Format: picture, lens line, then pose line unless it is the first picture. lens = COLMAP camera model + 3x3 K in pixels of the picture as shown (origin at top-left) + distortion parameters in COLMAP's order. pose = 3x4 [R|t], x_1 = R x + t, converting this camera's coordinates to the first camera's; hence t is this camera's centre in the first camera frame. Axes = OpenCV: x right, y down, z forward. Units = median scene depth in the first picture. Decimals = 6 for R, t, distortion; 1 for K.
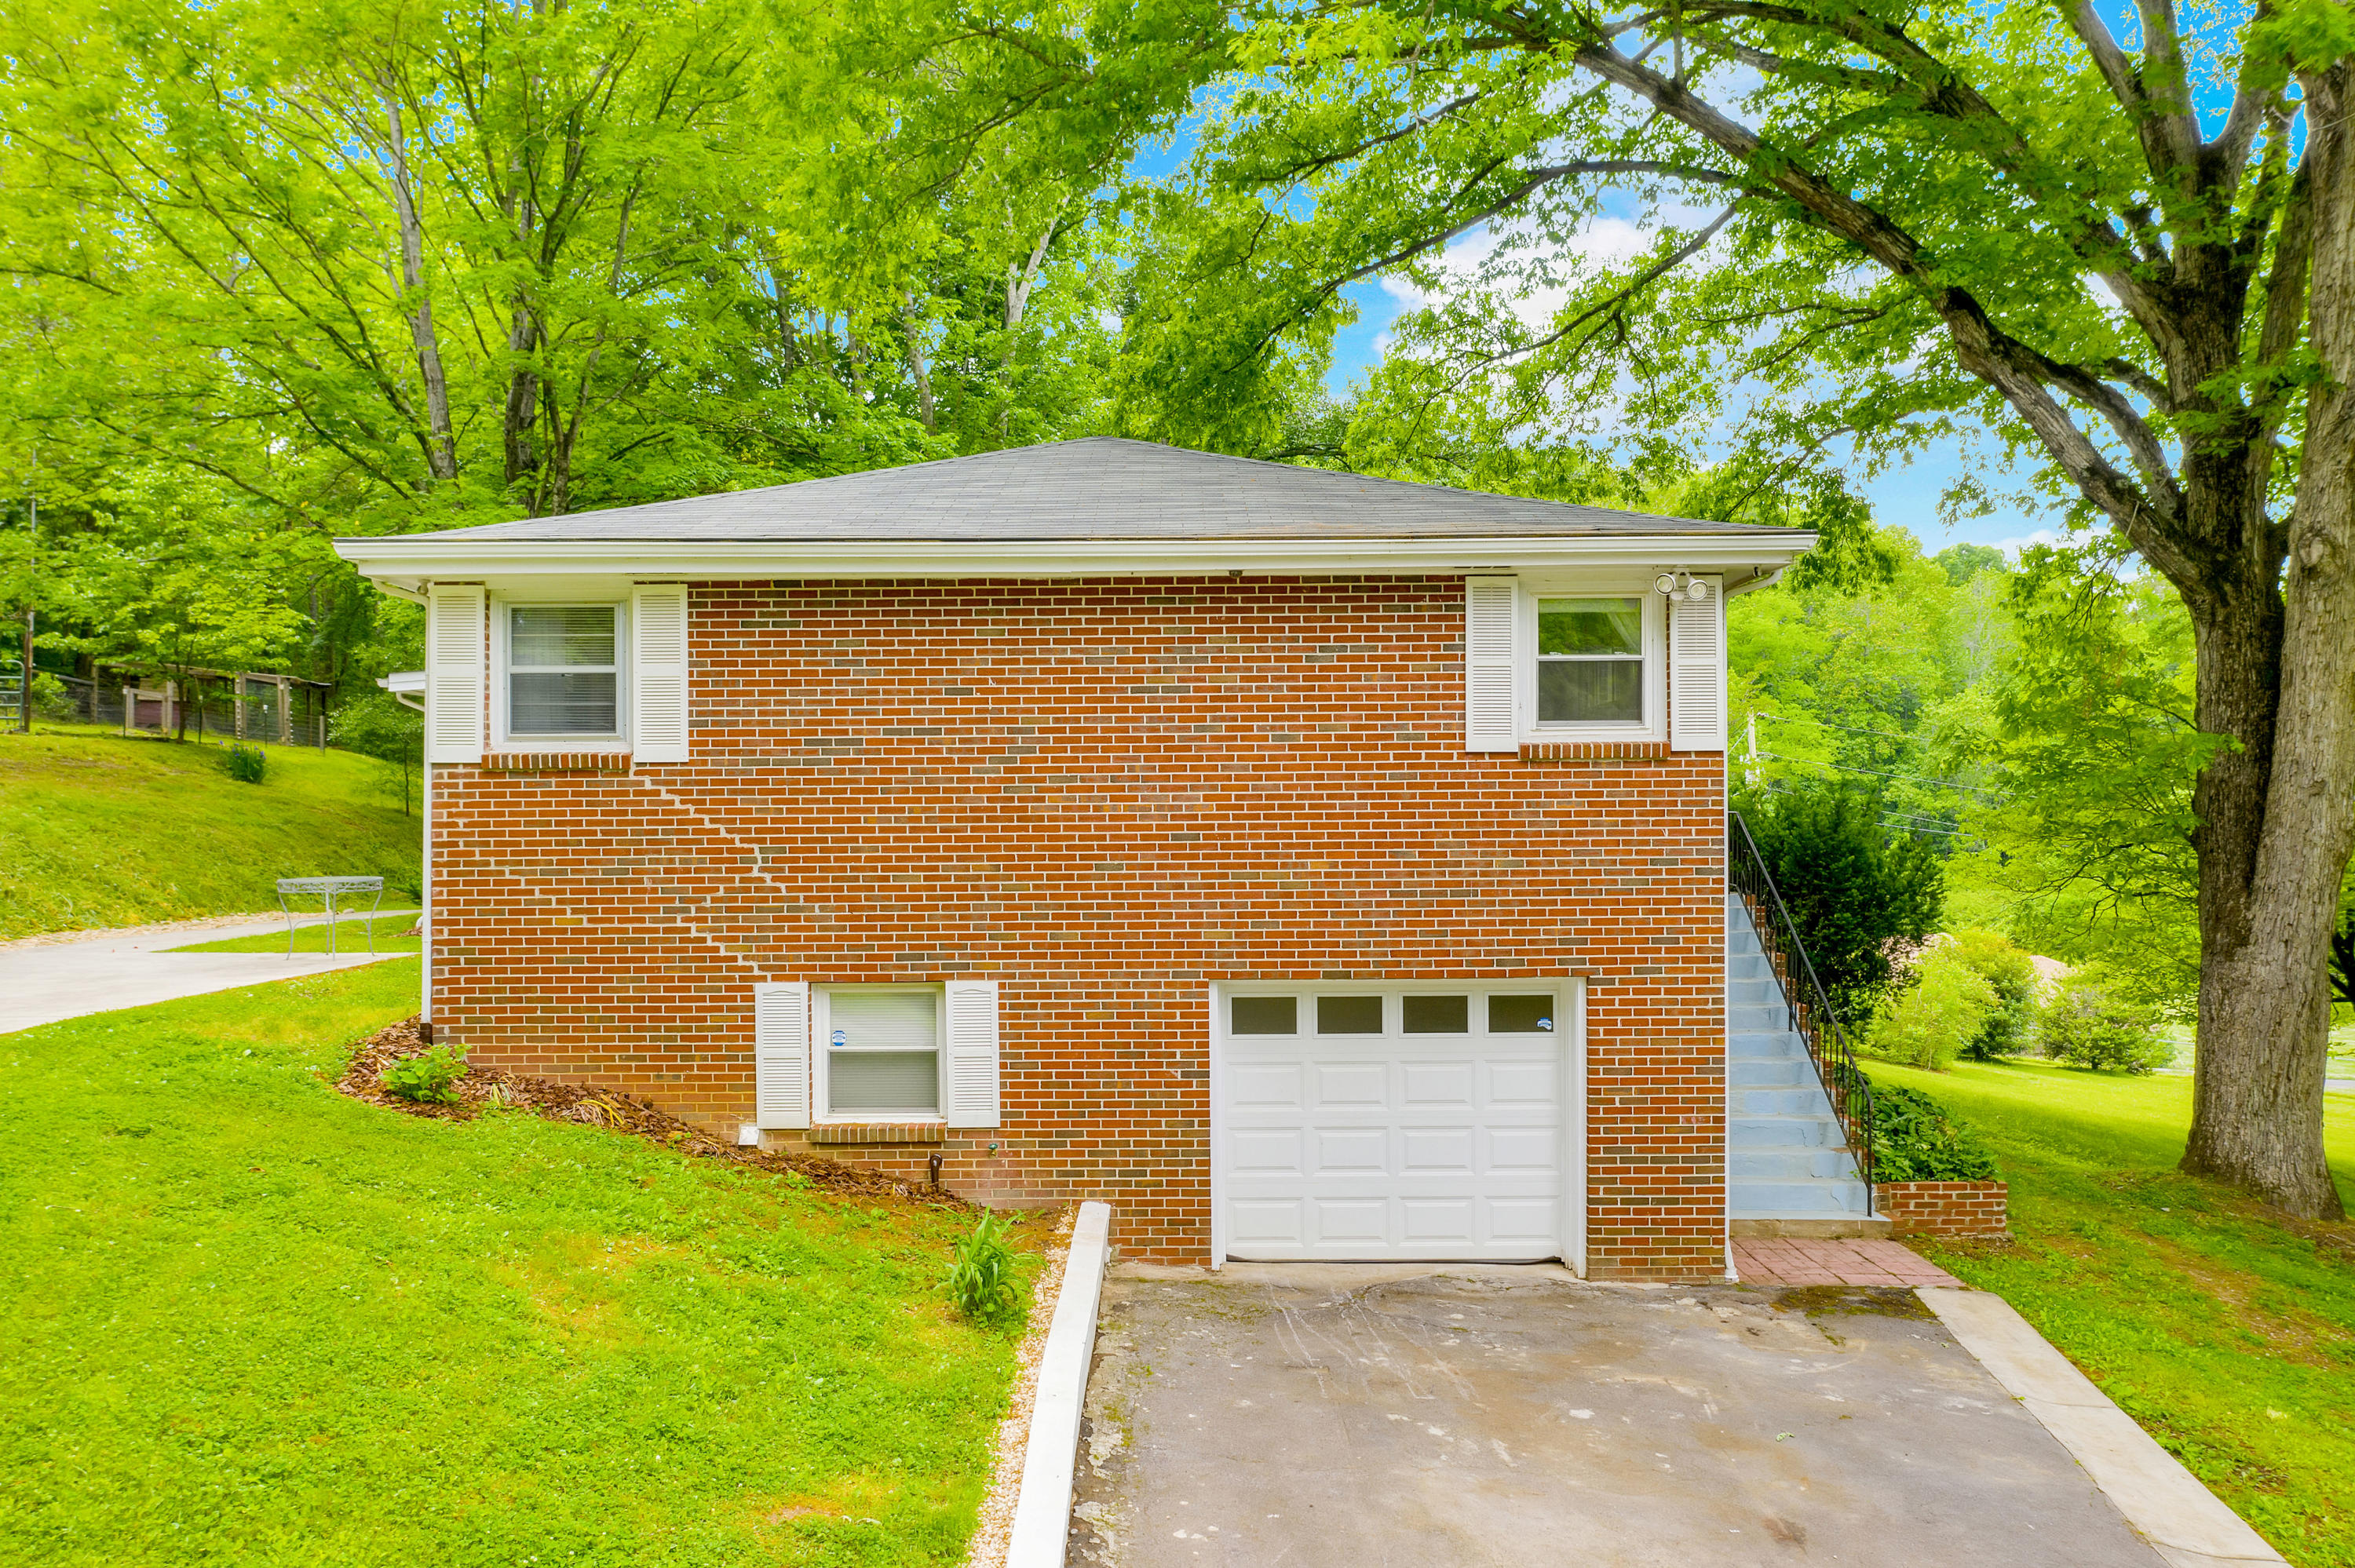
lens RADIAL K [[1831.8, 0, 1240.2], [0, 1831.8, 784.5], [0, 0, 1]] dist [-0.013146, -0.003503]
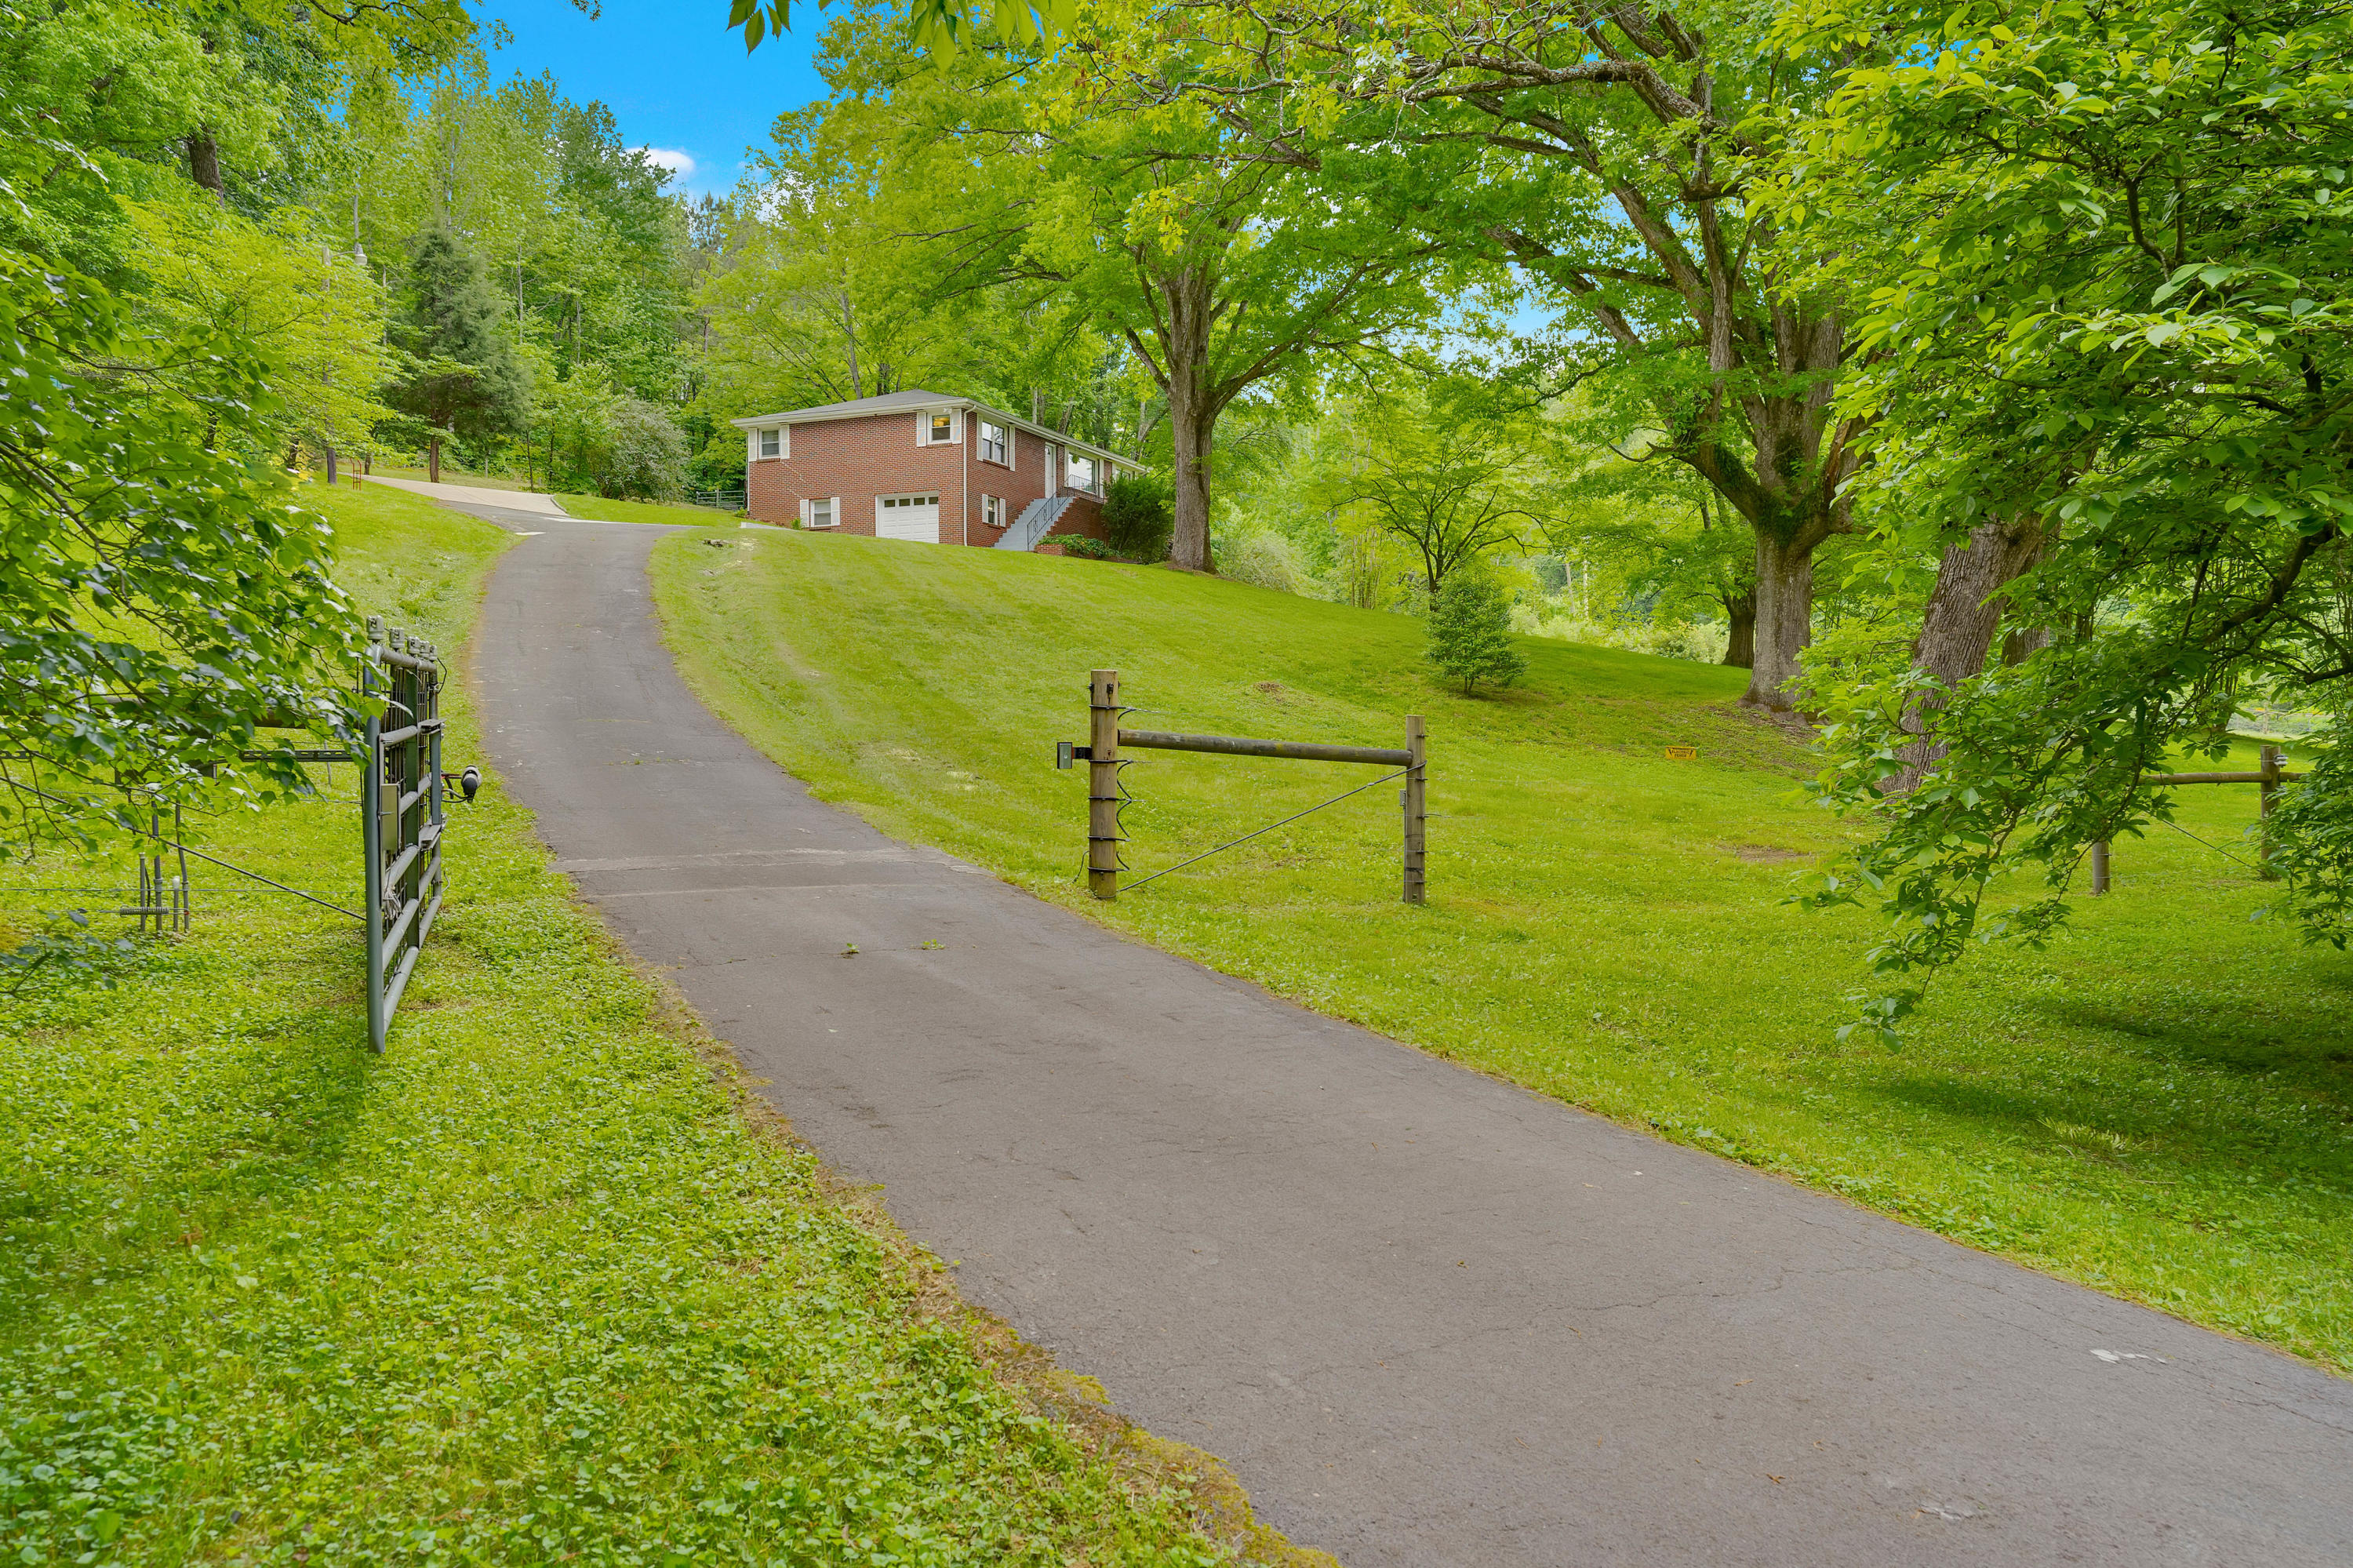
lens RADIAL K [[1516.0, 0, 1179.3], [0, 1516.0, 714.9], [0, 0, 1]] dist [0.000317, 0.000175]
pose [[0.932738, 0.001221, -0.360553, 2.304736], [0.004926, 0.999858, 0.016130, 0.656949], [0.360521, -0.016822, 0.932599, -2.657818]]
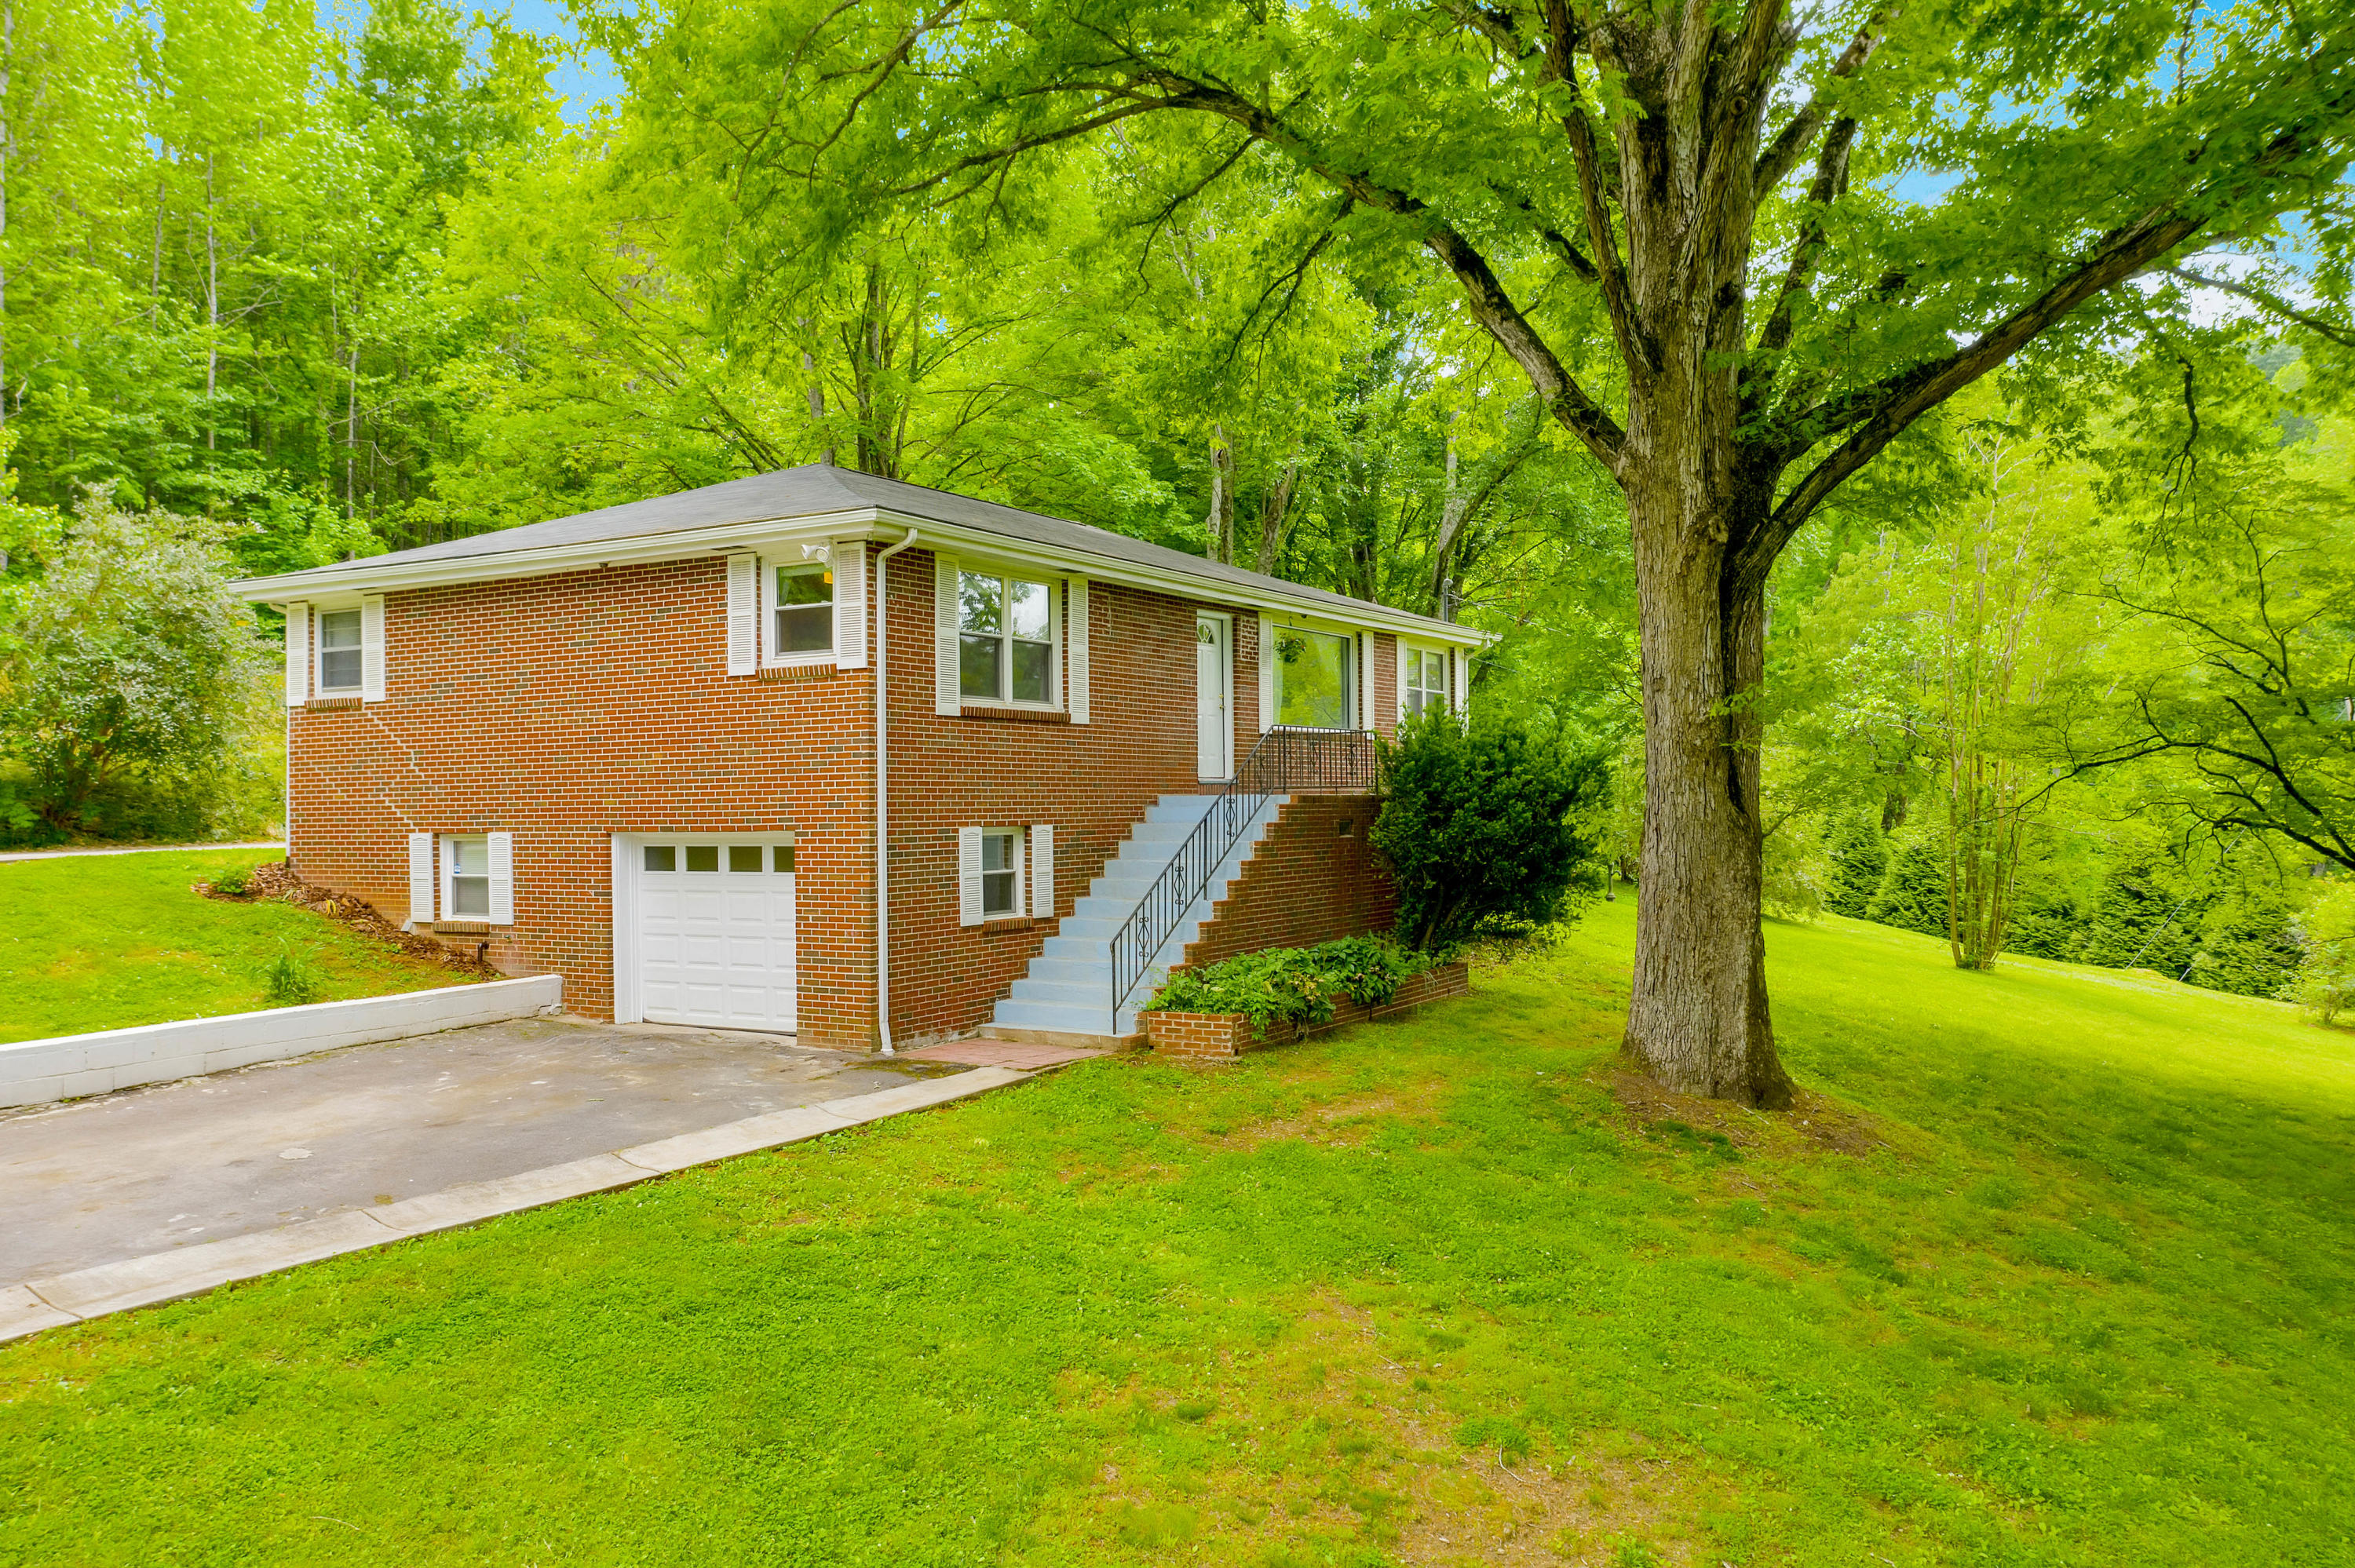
lens RADIAL K [[1867.8, 0, 1177.5], [0, 1867.8, 784.0], [0, 0, 1]] dist [-0.016114, -0.004886]
pose [[0.869884, -0.010668, -0.493141, 1.158841], [0.012717, 0.999919, 0.000800, 0.070979], [0.493092, -0.006967, 0.869949, -0.117492]]
